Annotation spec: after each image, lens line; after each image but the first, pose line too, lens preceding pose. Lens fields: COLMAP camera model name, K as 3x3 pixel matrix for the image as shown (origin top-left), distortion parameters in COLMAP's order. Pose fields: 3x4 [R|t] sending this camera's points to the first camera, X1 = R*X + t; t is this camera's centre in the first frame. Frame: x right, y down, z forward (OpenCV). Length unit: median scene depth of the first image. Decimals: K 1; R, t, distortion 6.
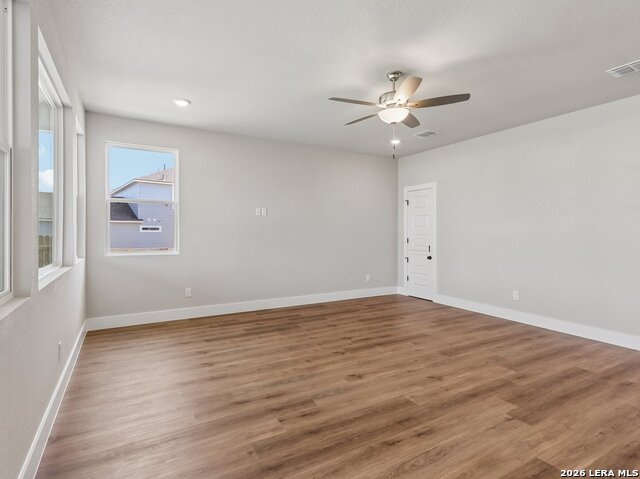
lens RADIAL K [[335.9, 0, 315.3], [0, 335.9, 236.4], [0, 0, 1]] dist [0.032410, -0.017702]
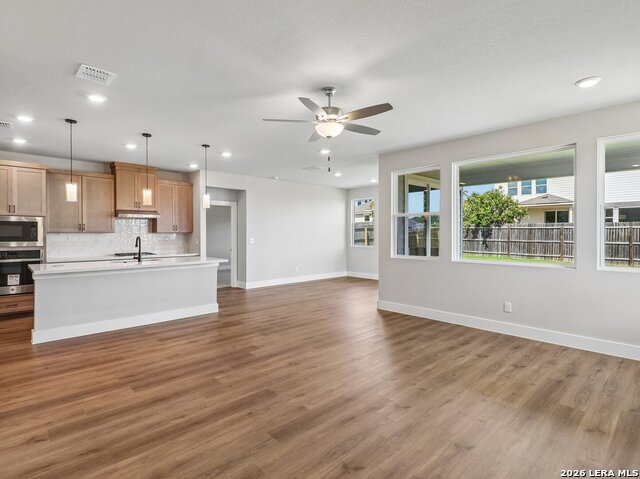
lens RADIAL K [[335.9, 0, 315.3], [0, 335.9, 236.4], [0, 0, 1]] dist [0.032410, -0.017702]
pose [[-0.971776, -0.000304, -0.235904, 0.501099], [-0.006468, 0.999658, 0.025357, -0.055761], [0.235816, 0.026167, -0.971445, 1.930964]]
